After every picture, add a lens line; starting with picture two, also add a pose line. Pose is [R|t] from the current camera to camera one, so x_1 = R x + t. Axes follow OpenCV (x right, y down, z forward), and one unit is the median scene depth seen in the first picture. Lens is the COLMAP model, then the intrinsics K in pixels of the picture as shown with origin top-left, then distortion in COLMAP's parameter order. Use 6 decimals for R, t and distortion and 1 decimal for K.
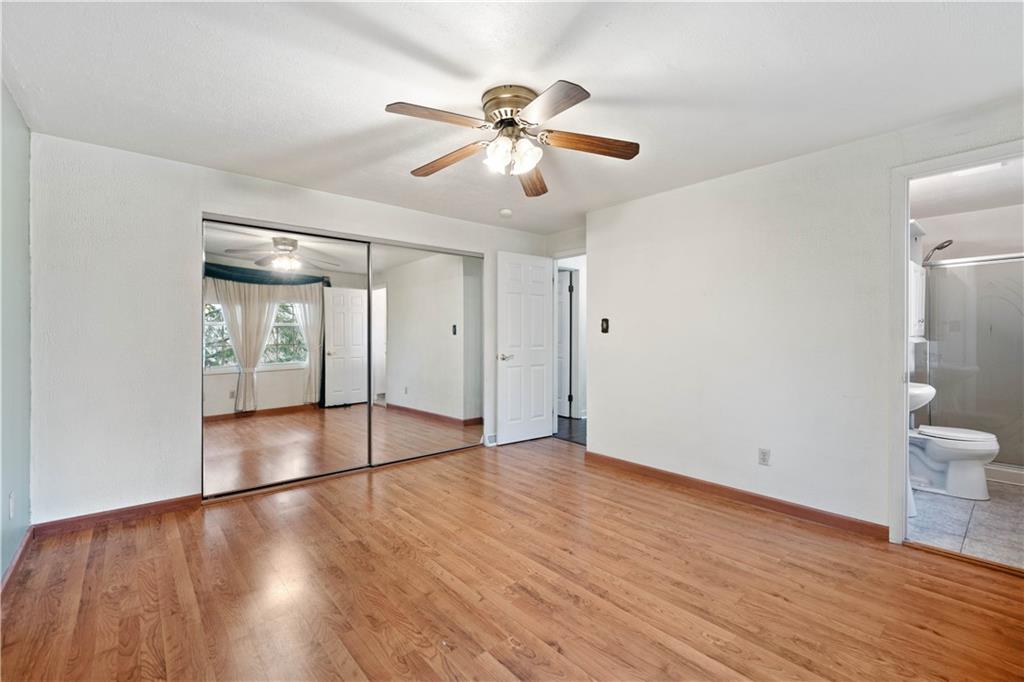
lens RADIAL K [[440.6, 0, 511.3], [0, 440.6, 337.2], [0, 0, 1]] dist [0.000144, 0.000012]
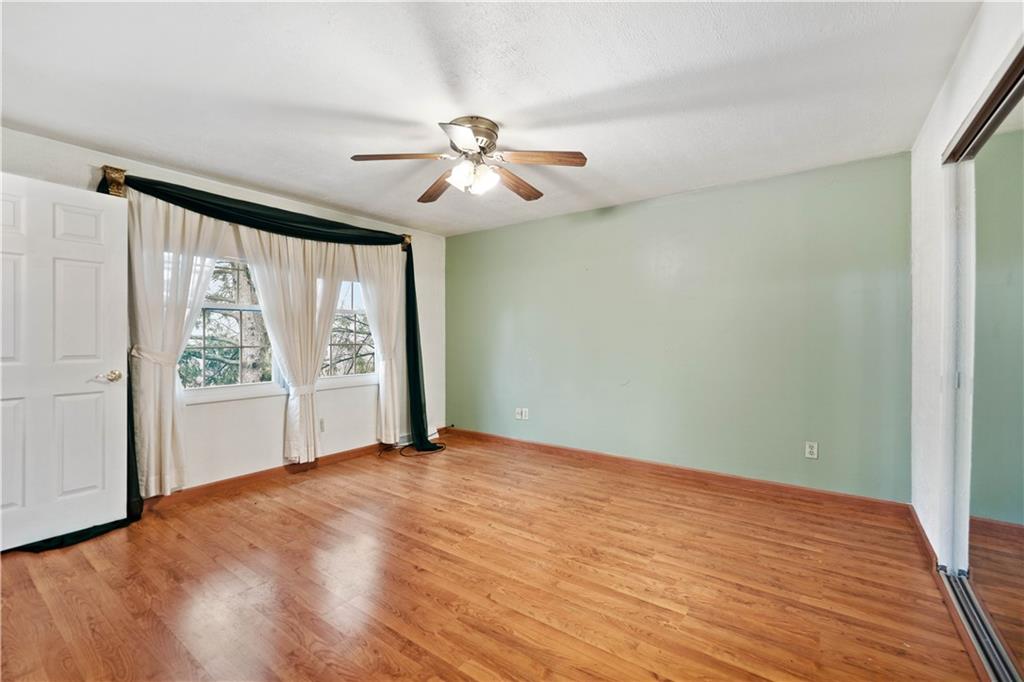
lens RADIAL K [[440.6, 0, 511.7], [0, 440.6, 336.5], [0, 0, 1]] dist [0.000144, 0.000012]
pose [[-0.973562, 0.003140, -0.228400, 0.151976], [0.000798, 0.999946, 0.010345, -0.010570], [0.228420, 0.009889, -0.973513, 1.975996]]
